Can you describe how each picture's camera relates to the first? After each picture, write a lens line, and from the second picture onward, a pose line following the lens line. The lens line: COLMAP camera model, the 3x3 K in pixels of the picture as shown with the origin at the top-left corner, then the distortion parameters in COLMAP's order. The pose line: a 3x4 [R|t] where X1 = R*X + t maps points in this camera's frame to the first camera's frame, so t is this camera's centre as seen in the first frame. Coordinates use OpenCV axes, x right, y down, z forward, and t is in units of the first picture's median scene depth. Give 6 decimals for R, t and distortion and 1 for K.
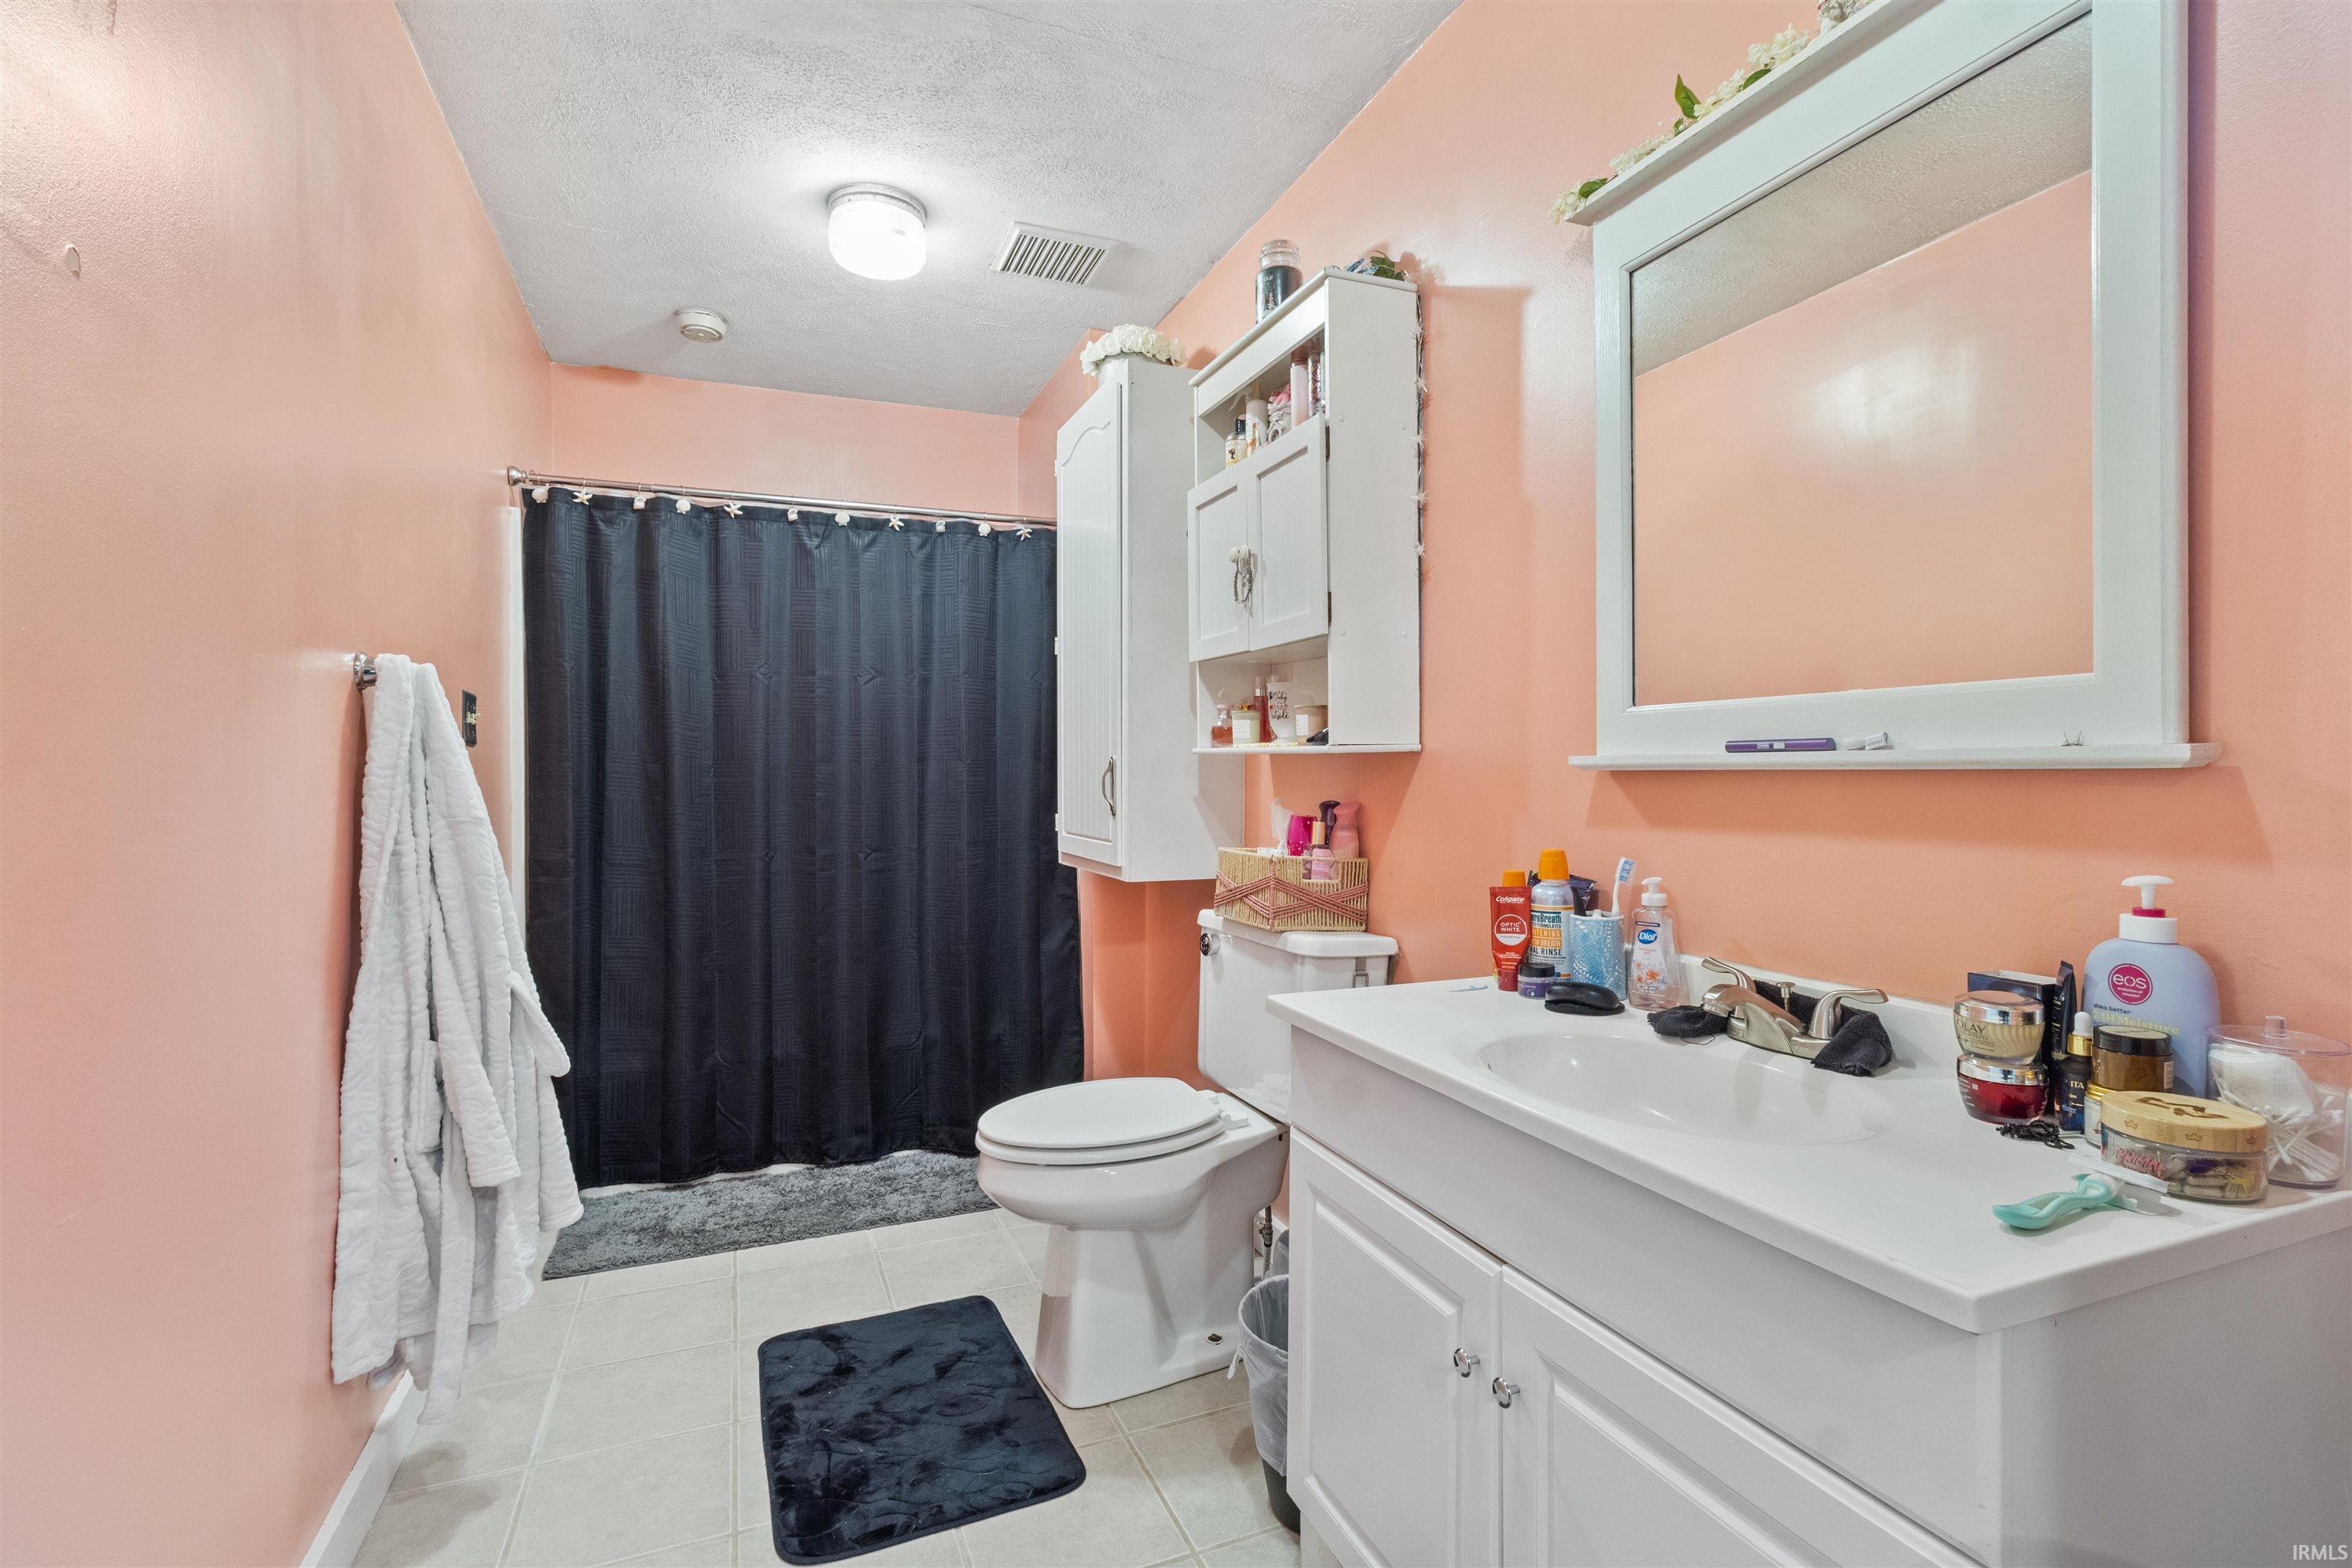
lens RADIAL K [[1095.3, 0, 1177.7], [0, 1095.3, 779.8], [0, 0, 1]] dist [0.000529, 0.000835]
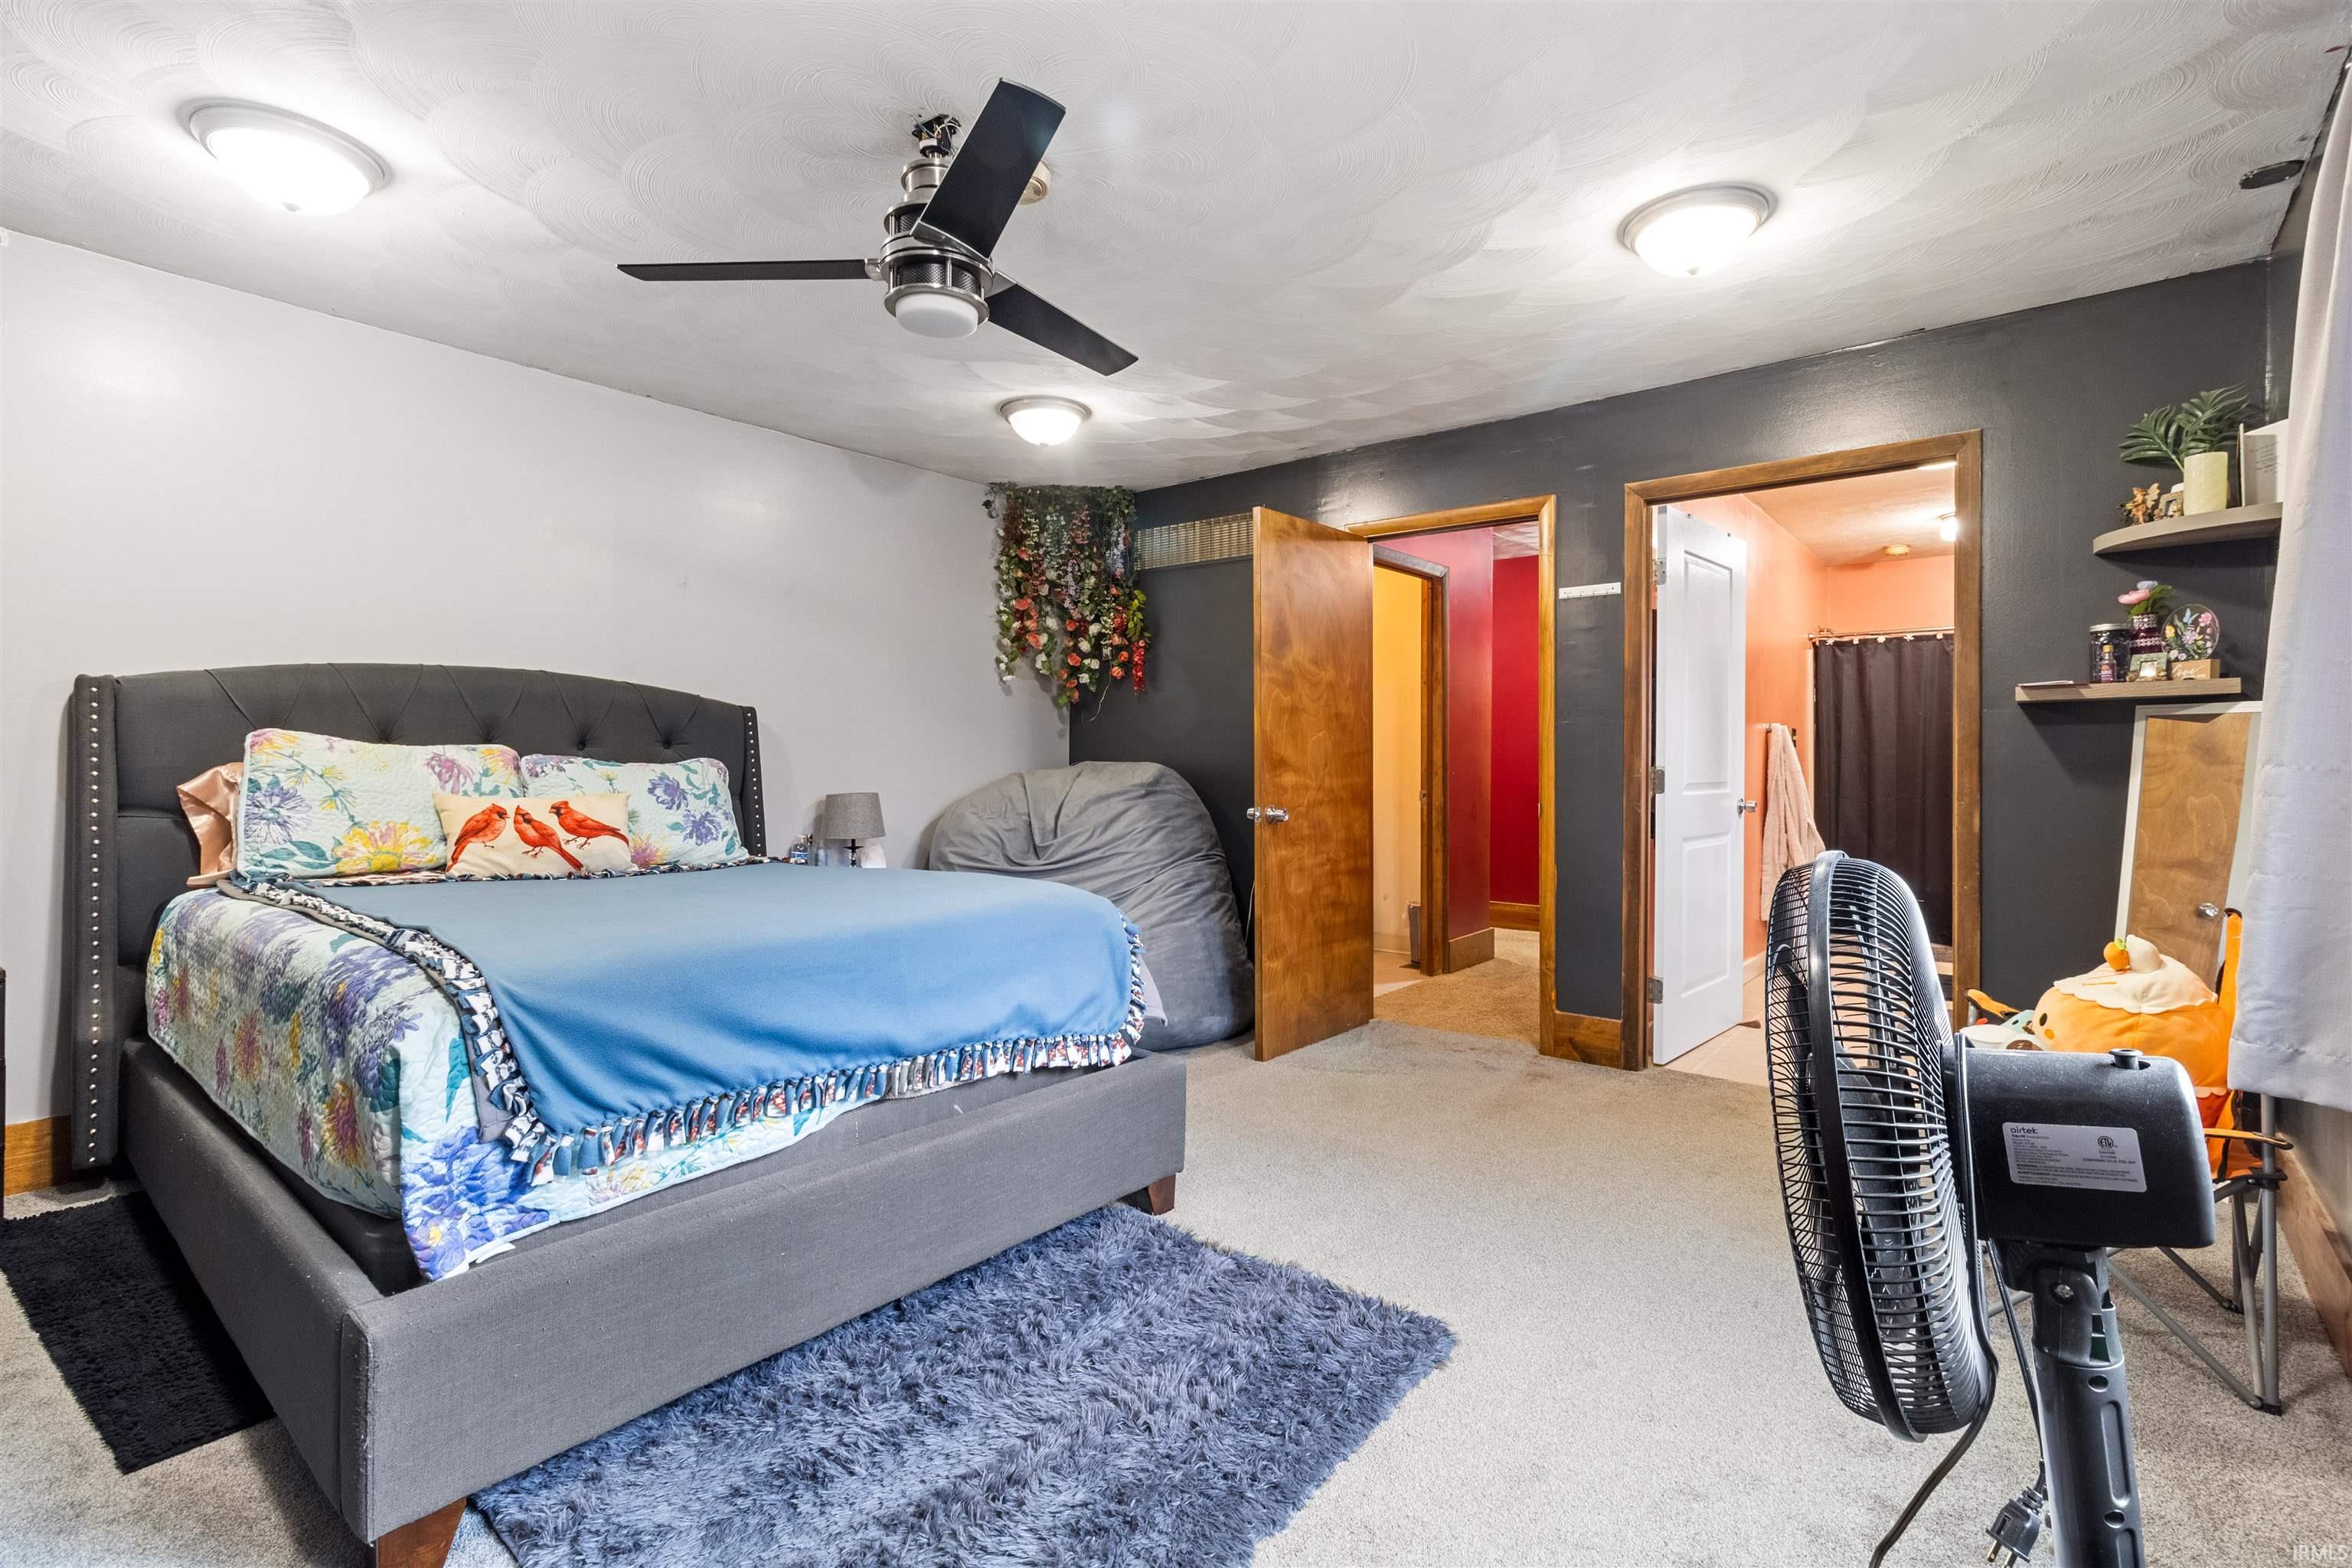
lens RADIAL K [[1095.3, 0, 1177.1], [0, 1095.3, 765.9], [0, 0, 1]] dist [0.000529, 0.000835]
pose [[0.479289, 0.004148, -0.877647, 1.060678], [-0.000240, 0.999989, 0.004595, 0.004036], [0.877657, -0.001991, 0.479285, -1.735015]]
